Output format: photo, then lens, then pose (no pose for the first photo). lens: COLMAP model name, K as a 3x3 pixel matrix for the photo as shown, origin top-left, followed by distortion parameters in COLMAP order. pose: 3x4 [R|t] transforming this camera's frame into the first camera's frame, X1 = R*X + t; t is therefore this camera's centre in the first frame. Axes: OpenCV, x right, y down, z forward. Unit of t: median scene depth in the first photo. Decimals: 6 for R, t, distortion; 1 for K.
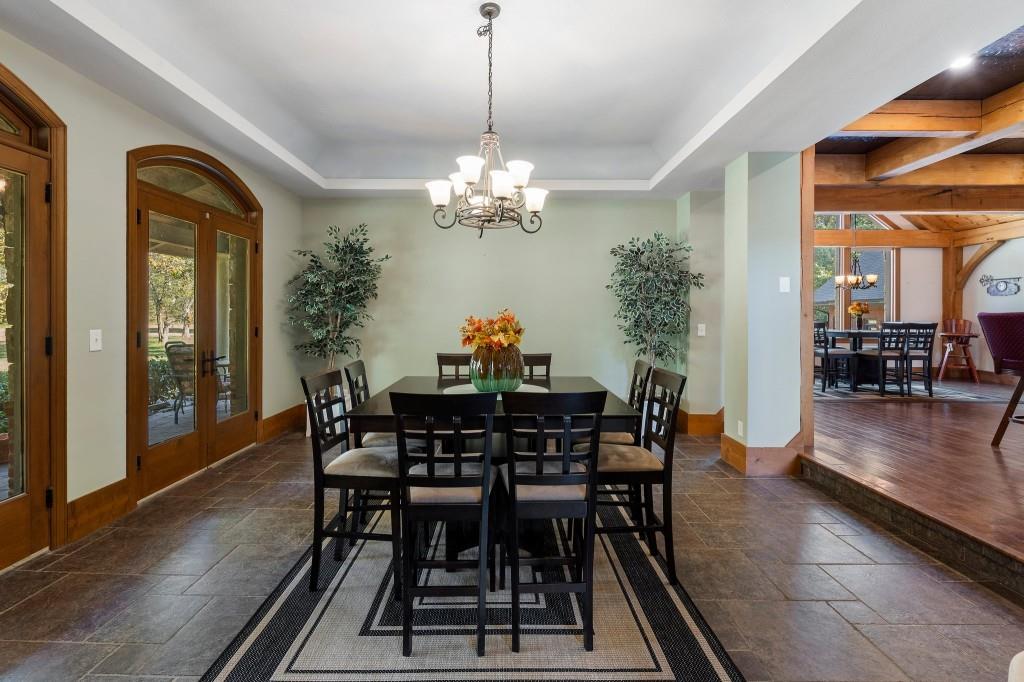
lens RADIAL K [[503.4, 0, 511.9], [0, 503.4, 315.4], [0, 0, 1]] dist [0.022973, 0.000155]
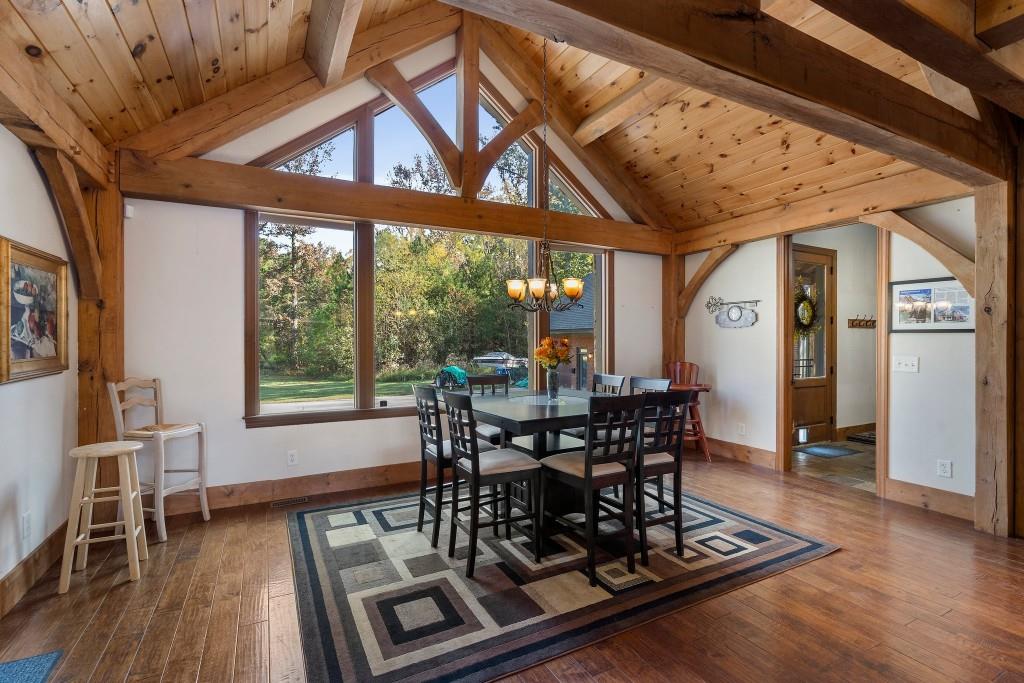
lens RADIAL K [[471.9, 0, 512.0], [0, 471.9, 341.5], [0, 0, 1]] dist [0.000573, -0.000042]
pose [[0.894031, -0.003499, 0.447992, 0.396757], [0.002328, 0.999992, 0.003165, -0.021961], [-0.448000, -0.001787, 0.894032, 0.549346]]
